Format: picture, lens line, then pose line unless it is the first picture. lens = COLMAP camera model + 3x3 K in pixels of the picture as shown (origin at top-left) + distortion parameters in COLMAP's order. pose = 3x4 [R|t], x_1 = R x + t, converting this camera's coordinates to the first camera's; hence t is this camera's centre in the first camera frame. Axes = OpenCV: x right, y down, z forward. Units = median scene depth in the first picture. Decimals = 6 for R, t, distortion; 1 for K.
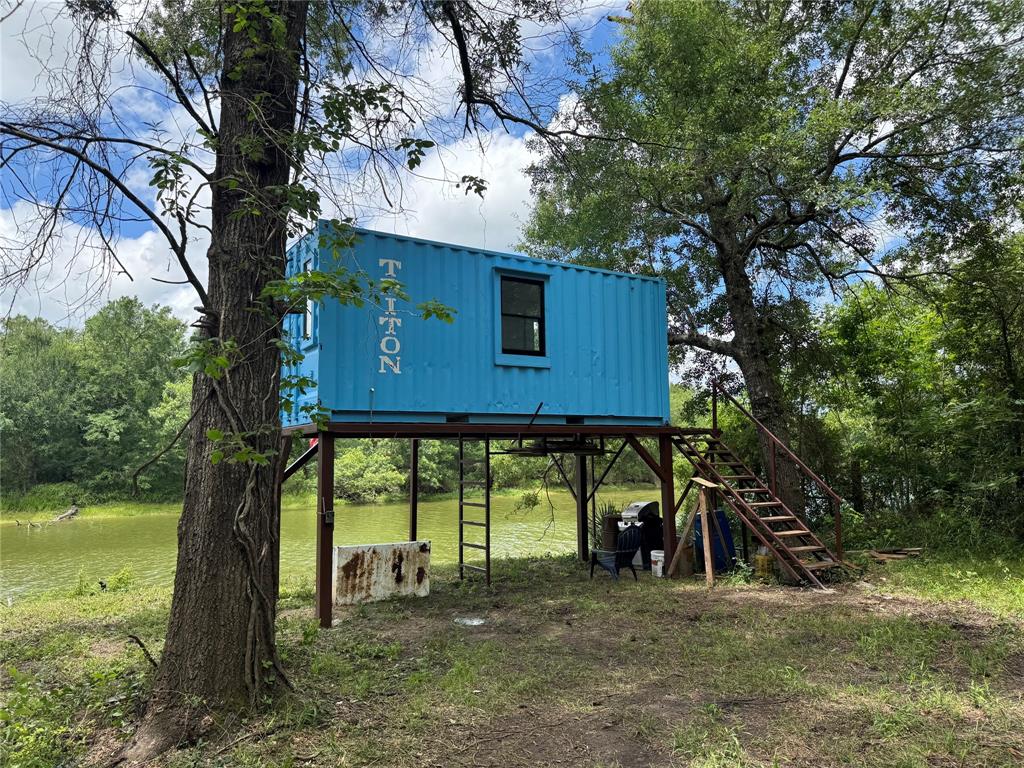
lens RADIAL K [[730.7, 0, 516.0], [0, 730.7, 380.8], [0, 0, 1]] dist [0.040037, -0.035126]
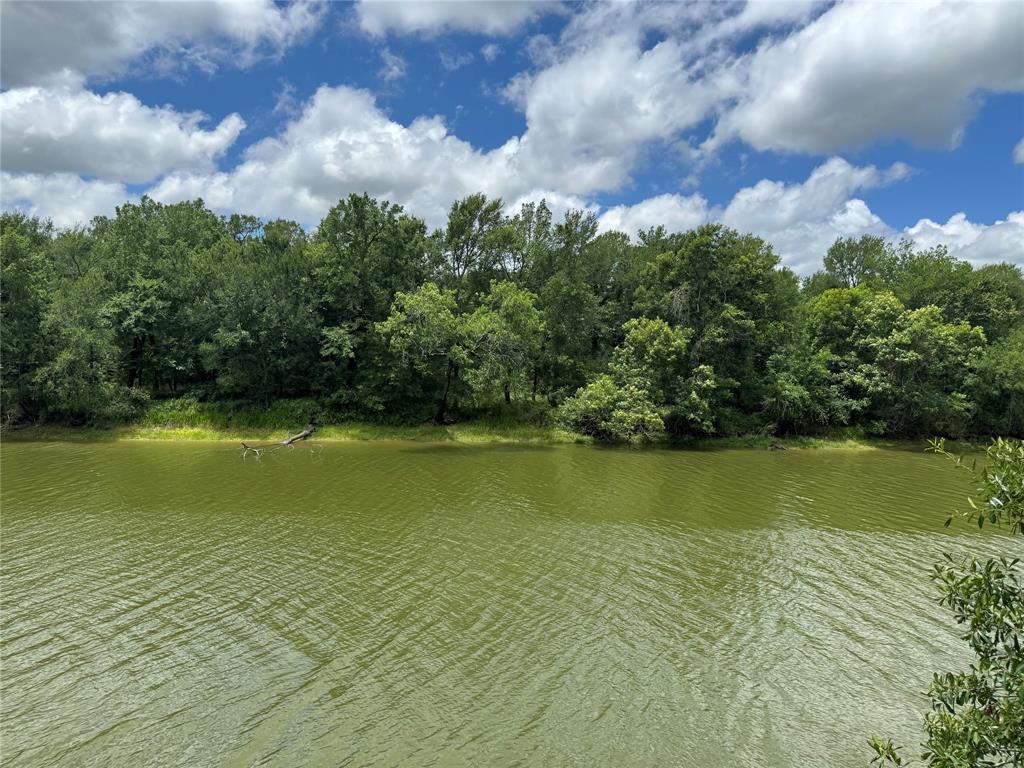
lens RADIAL K [[730.7, 0, 520.7], [0, 730.7, 377.0], [0, 0, 1]] dist [0.040037, -0.035126]
pose [[0.931187, 0.050344, -0.361050, -0.018865], [-0.007545, 0.992868, 0.118983, -0.003138], [0.364465, -0.108071, 0.924925, 0.238891]]
